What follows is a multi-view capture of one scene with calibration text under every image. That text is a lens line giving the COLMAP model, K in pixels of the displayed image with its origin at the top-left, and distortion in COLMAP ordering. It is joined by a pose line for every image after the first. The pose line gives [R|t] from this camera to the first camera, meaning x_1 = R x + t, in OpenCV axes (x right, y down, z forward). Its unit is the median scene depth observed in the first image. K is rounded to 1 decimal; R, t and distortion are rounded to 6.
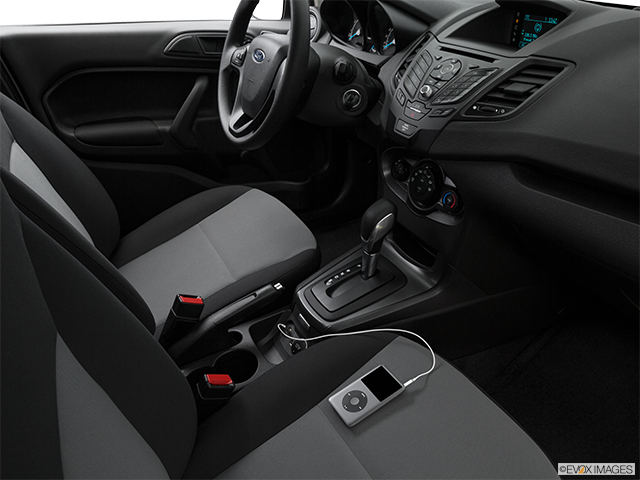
lens RADIAL K [[481.7, 0, 321.3], [0, 481.7, 241.2], [0, 0, 1]] dist [-0.108550, 0.026186]
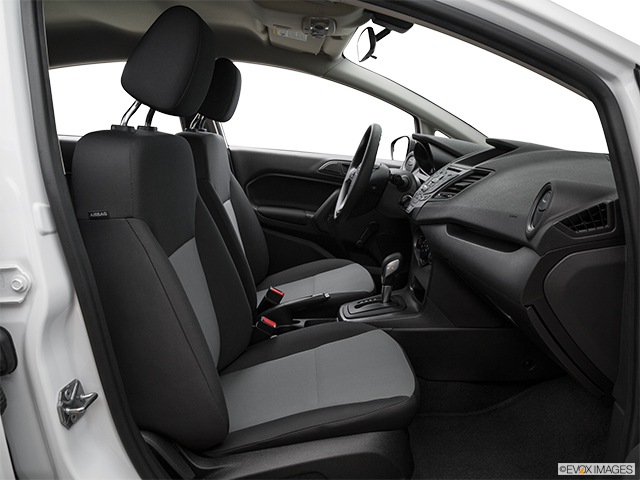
lens RADIAL K [[481.7, 0, 319.0], [0, 481.7, 239.1], [0, 0, 1]] dist [-0.108550, 0.026186]
pose [[0.886989, 0.128024, -0.443689, 0.462907], [-0.267681, 0.925459, -0.268091, 0.284011], [0.376294, 0.356561, 0.855142, -0.371830]]
